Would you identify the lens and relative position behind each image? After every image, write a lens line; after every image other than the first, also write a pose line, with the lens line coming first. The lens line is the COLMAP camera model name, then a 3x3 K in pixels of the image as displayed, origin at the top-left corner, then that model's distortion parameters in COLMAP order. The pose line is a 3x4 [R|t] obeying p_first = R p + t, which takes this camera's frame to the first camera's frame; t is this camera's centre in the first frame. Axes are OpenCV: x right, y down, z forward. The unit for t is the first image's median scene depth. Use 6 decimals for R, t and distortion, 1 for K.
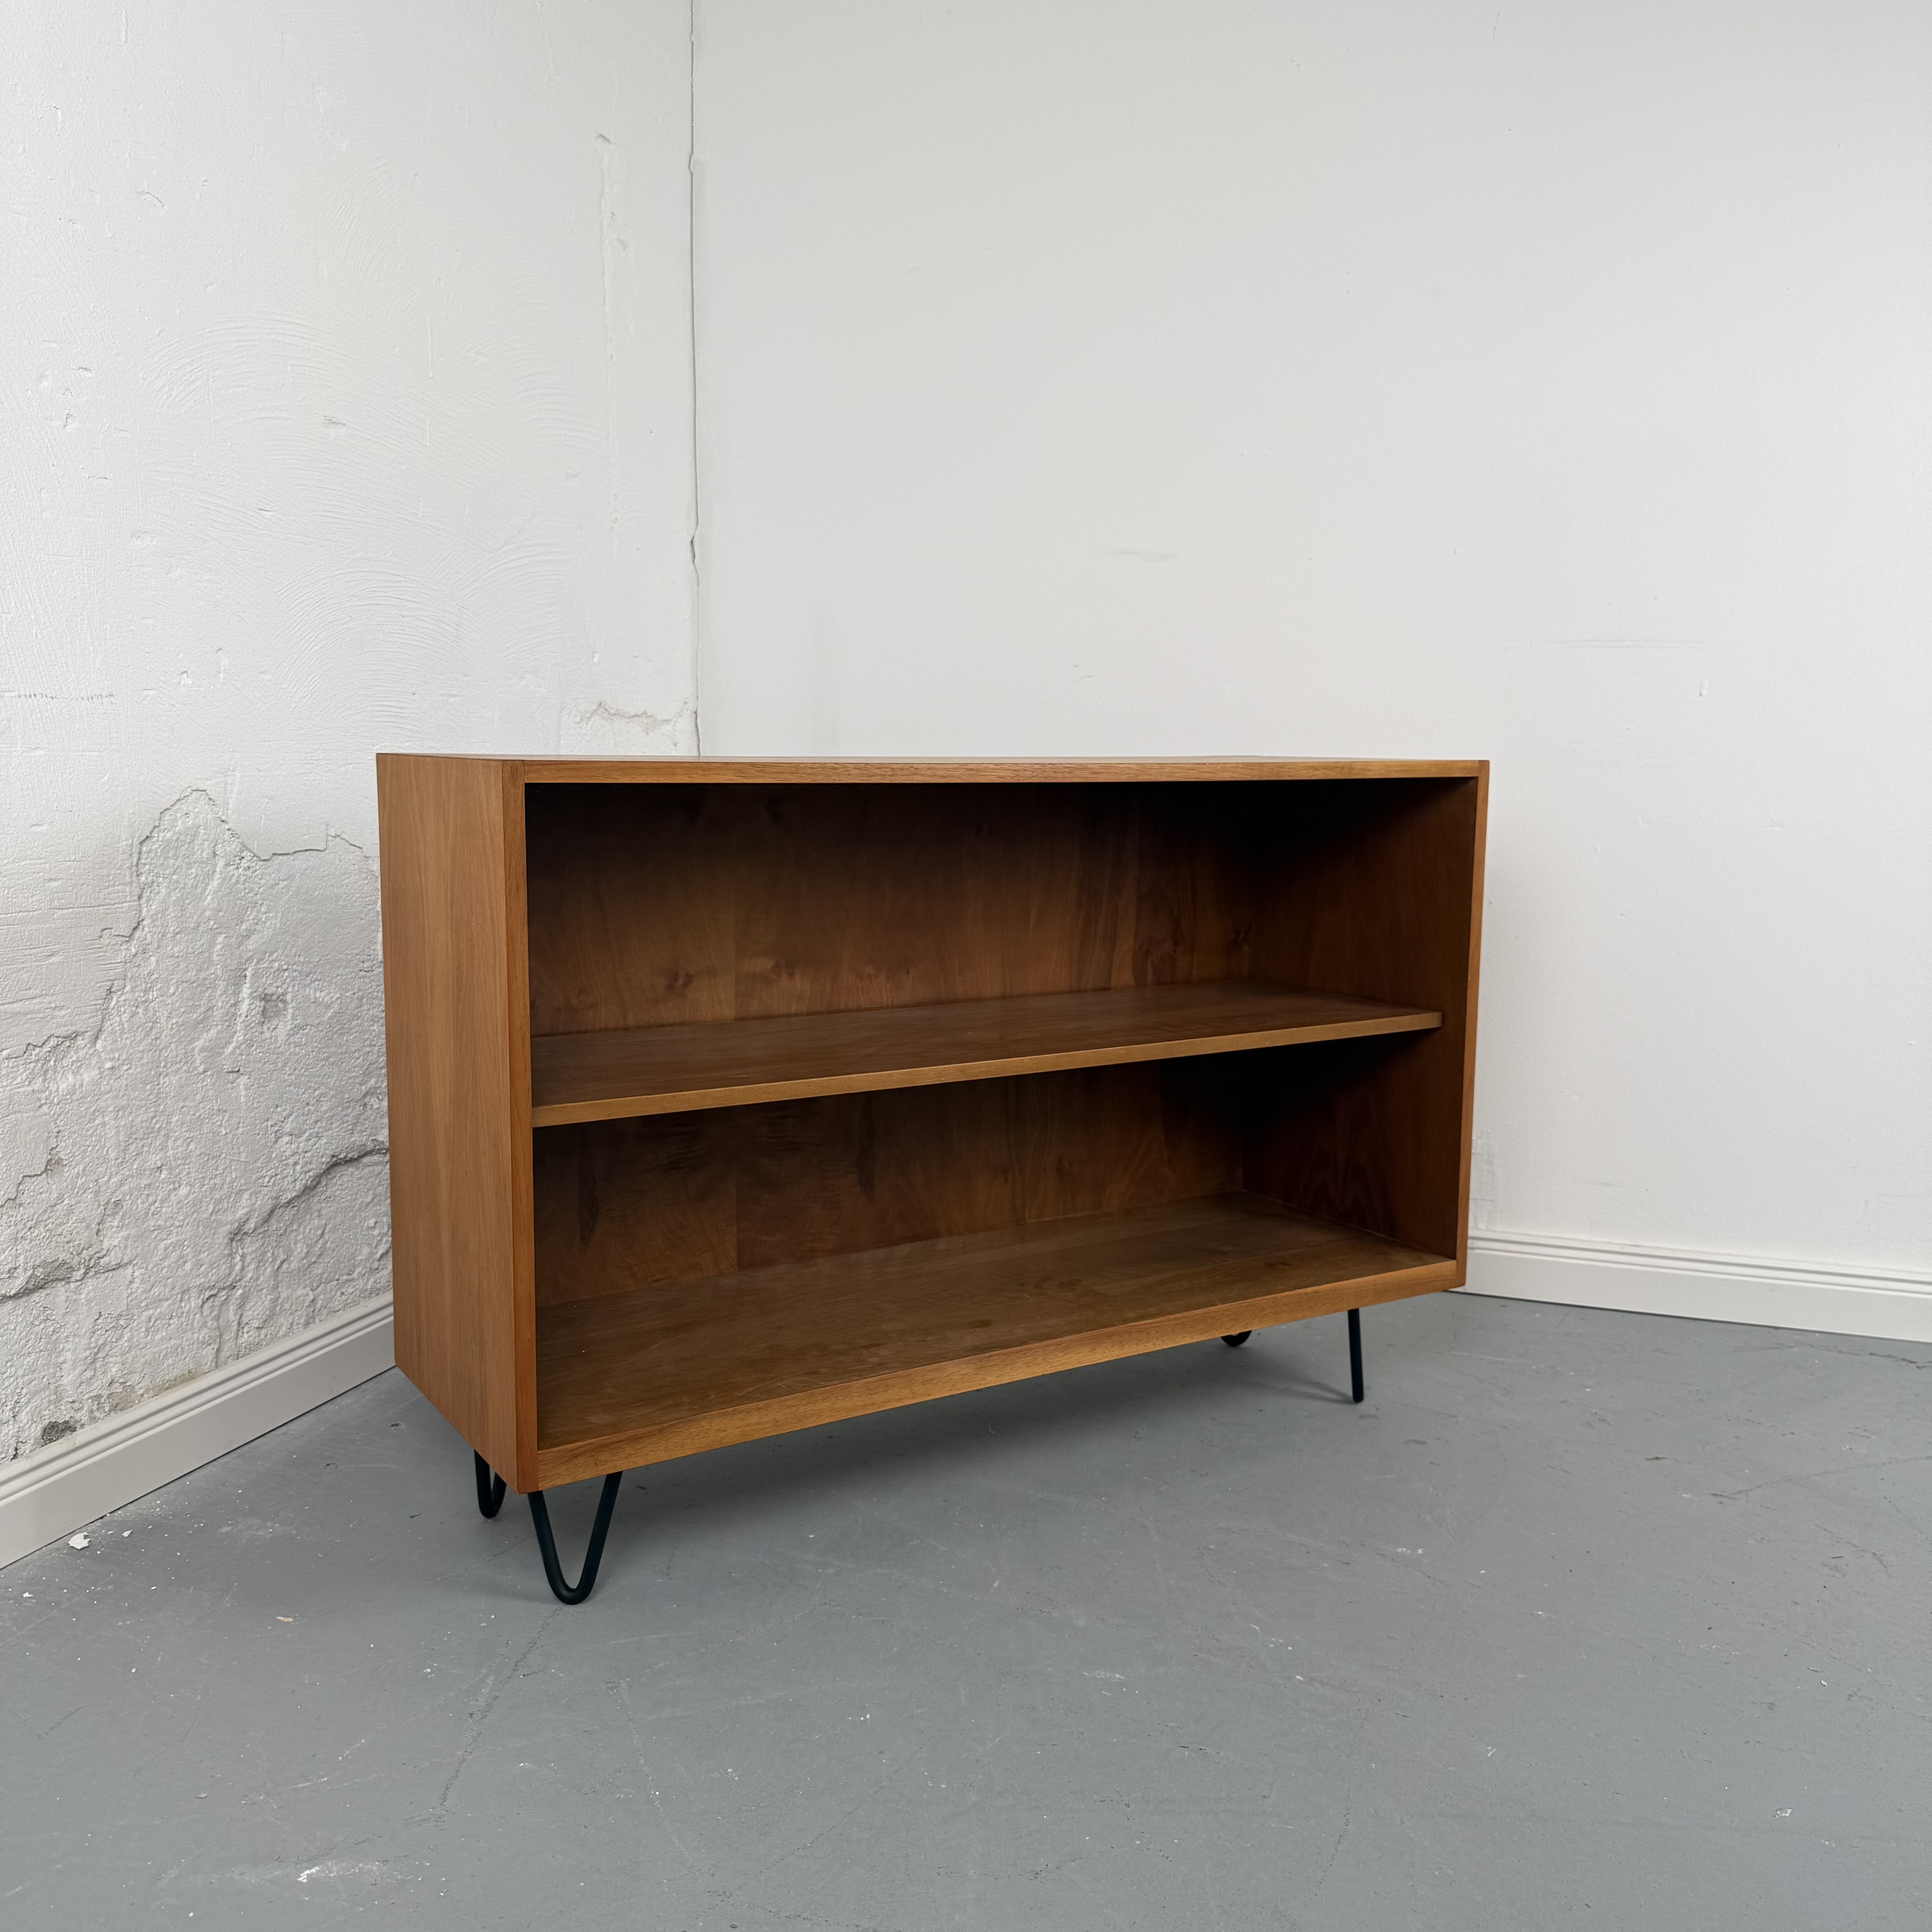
lens RADIAL K [[1806.3, 0, 958.6], [0, 1806.3, 961.0], [0, 0, 1]] dist [0.179739, -0.356520]
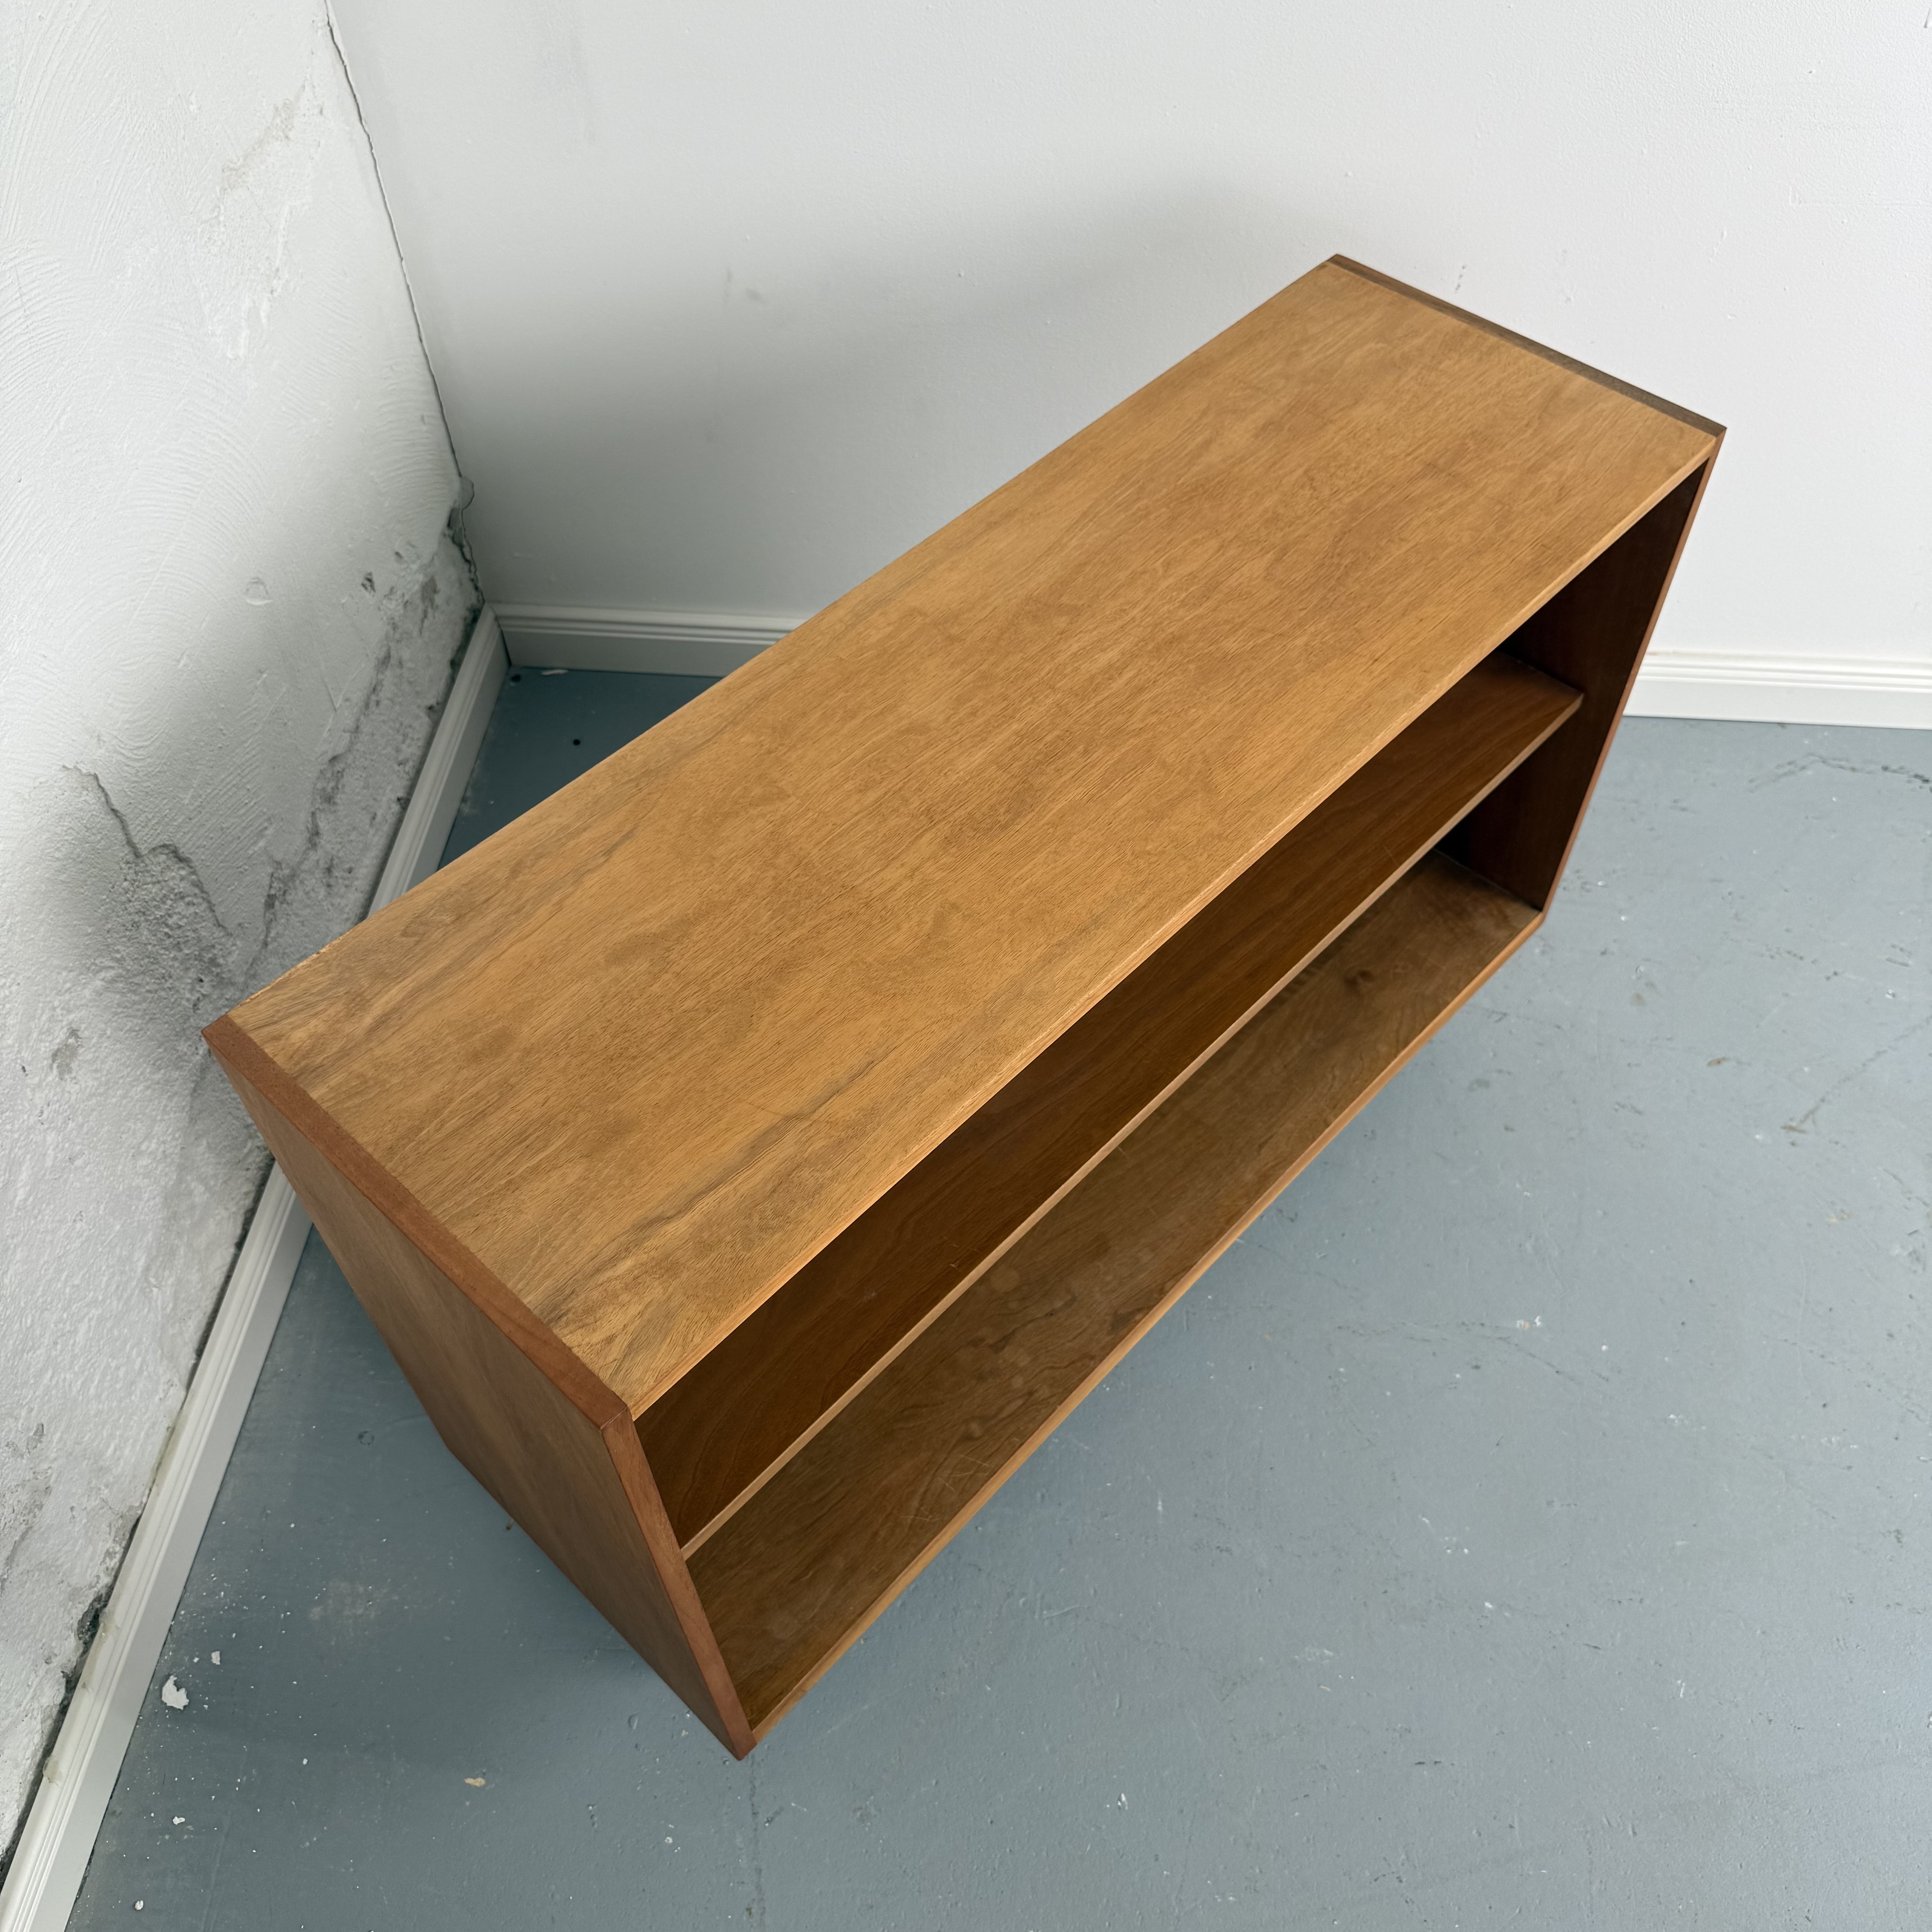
lens RADIAL K [[1805.9, 0, 966.0], [0, 1805.9, 966.0], [0, 0, 1]] dist [0.168297, -0.361243]
pose [[0.968352, -0.213110, 0.129918, -0.128349], [0.060054, 0.704178, 0.707479, -0.497823], [-0.242256, -0.677287, 0.694690, 0.470305]]
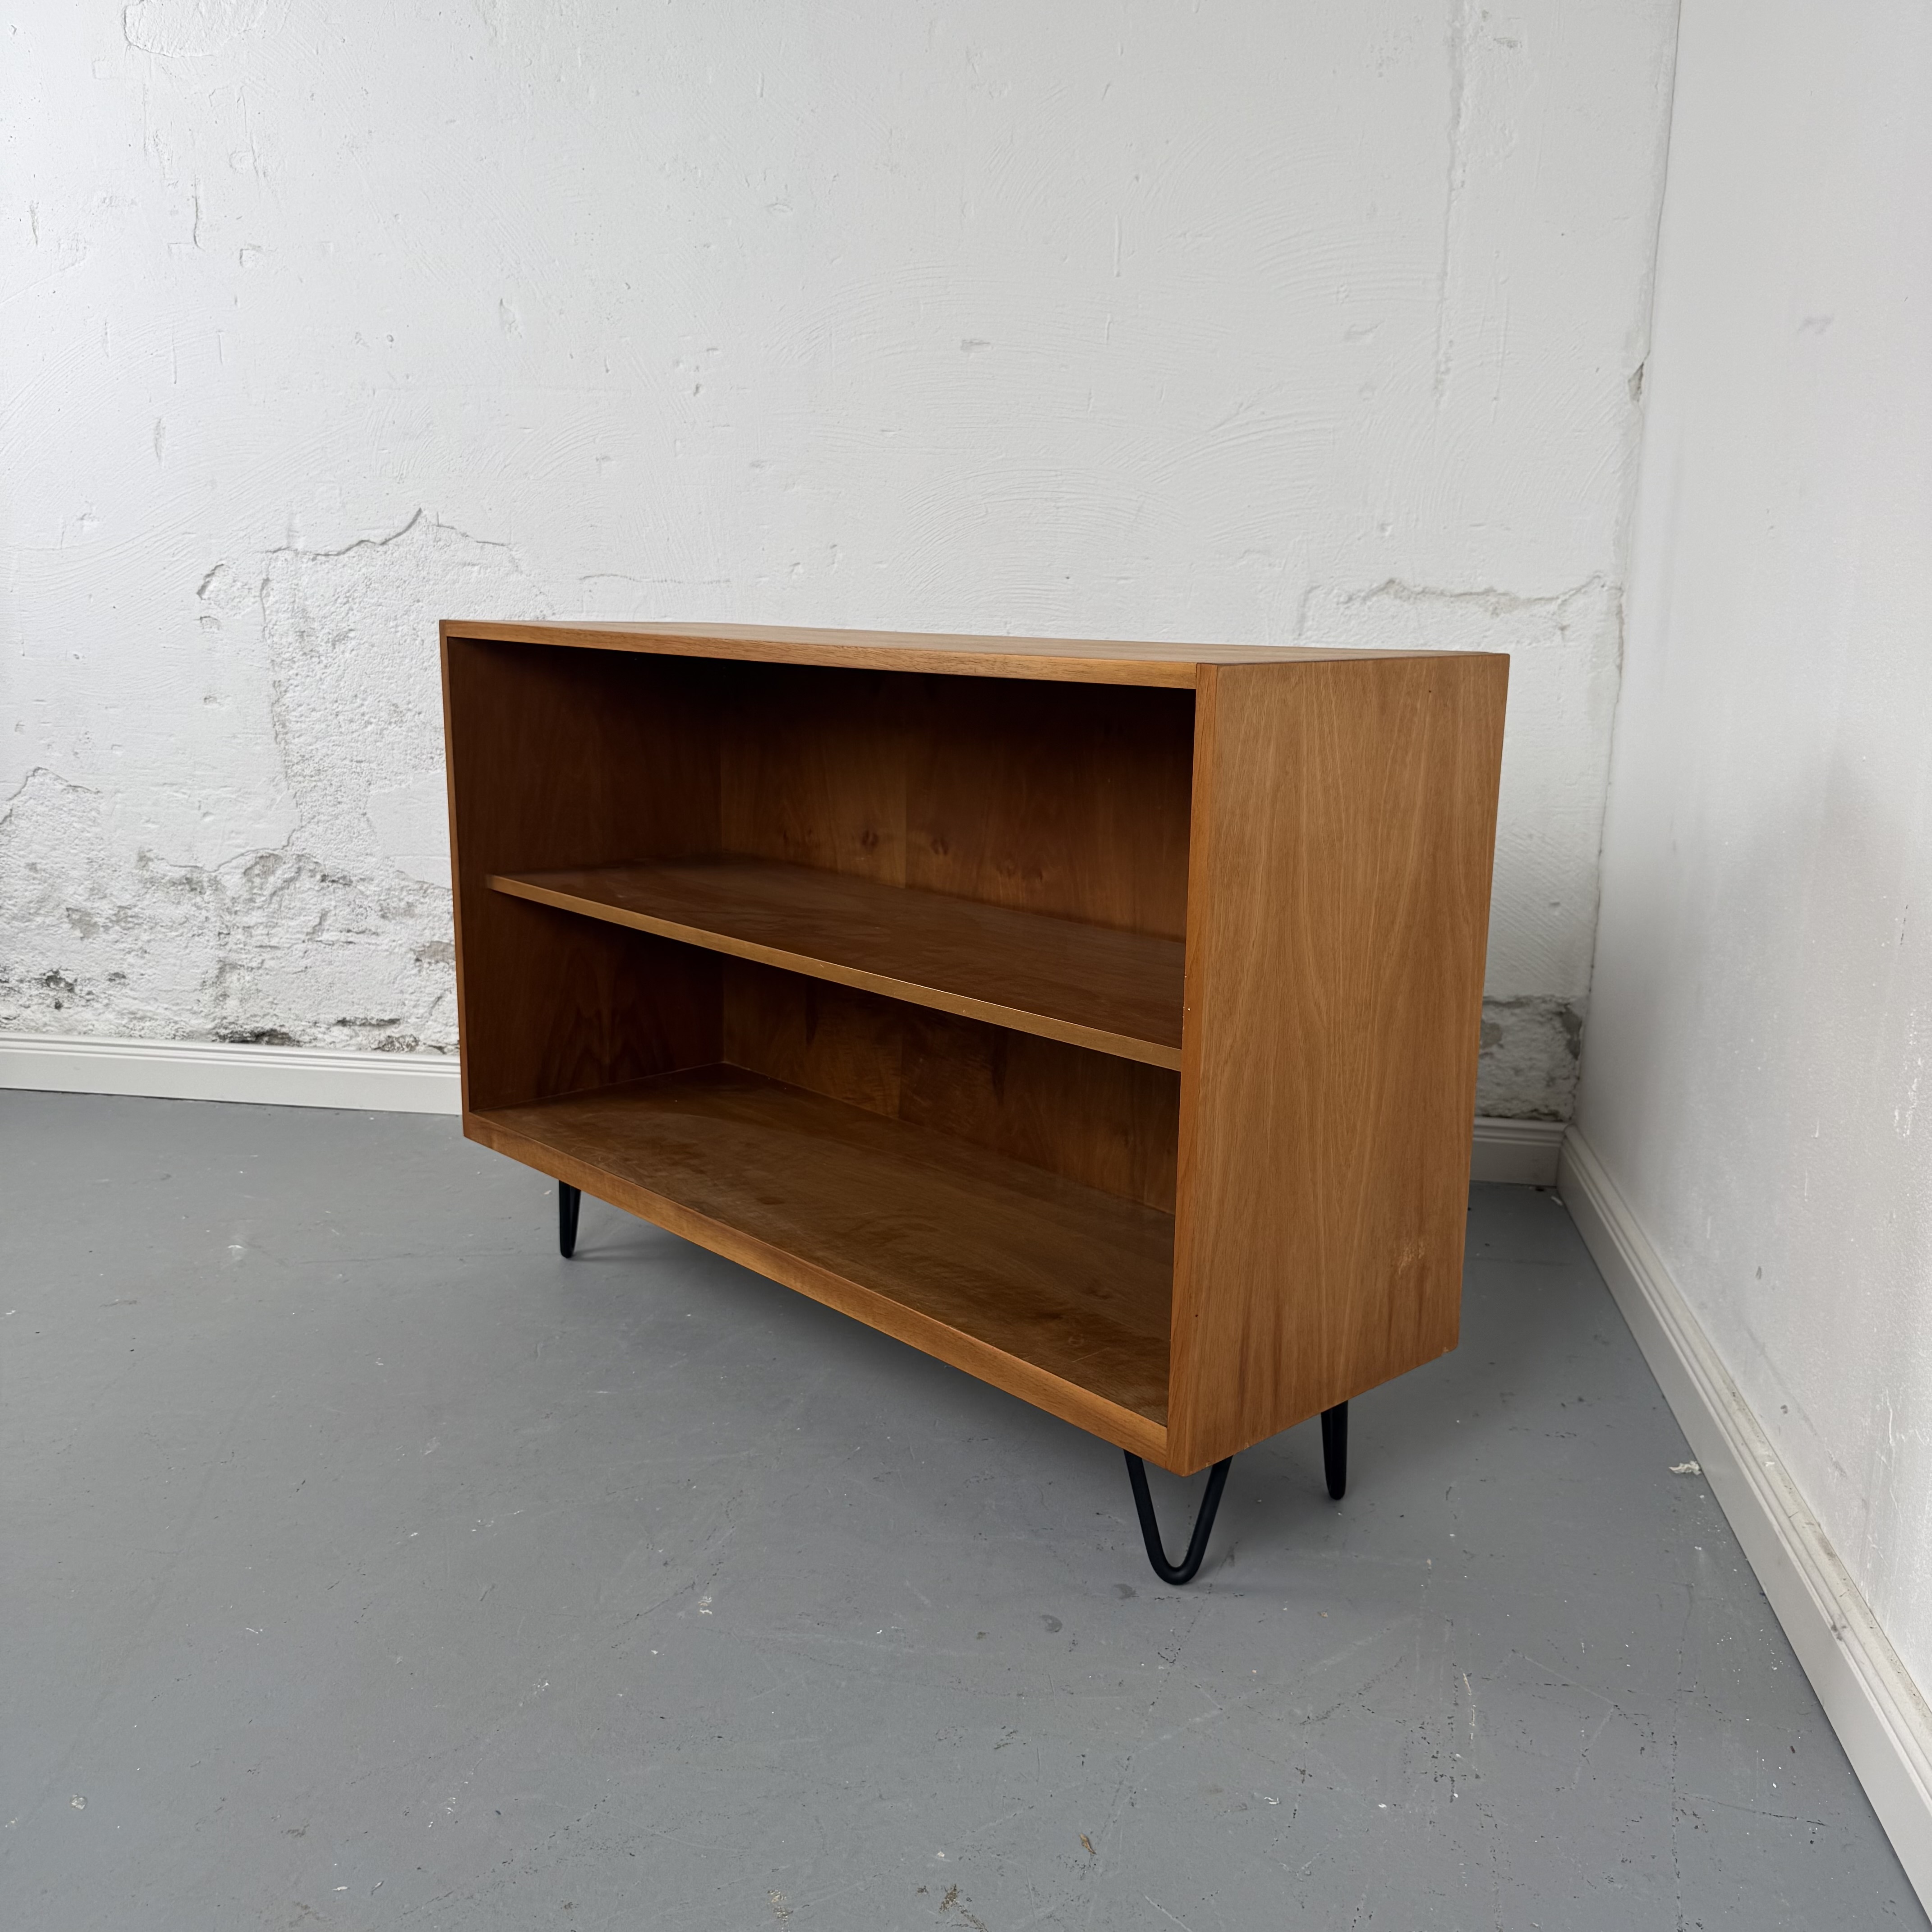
lens RADIAL K [[1806.3, 0, 958.6], [0, 1806.3, 961.0], [0, 0, 1]] dist [0.179739, -0.356520]
pose [[0.181711, 0.191821, -0.964461, 0.927246], [-0.136834, 0.976180, 0.168371, -0.108461], [0.973785, 0.101377, 0.203630, 0.838646]]
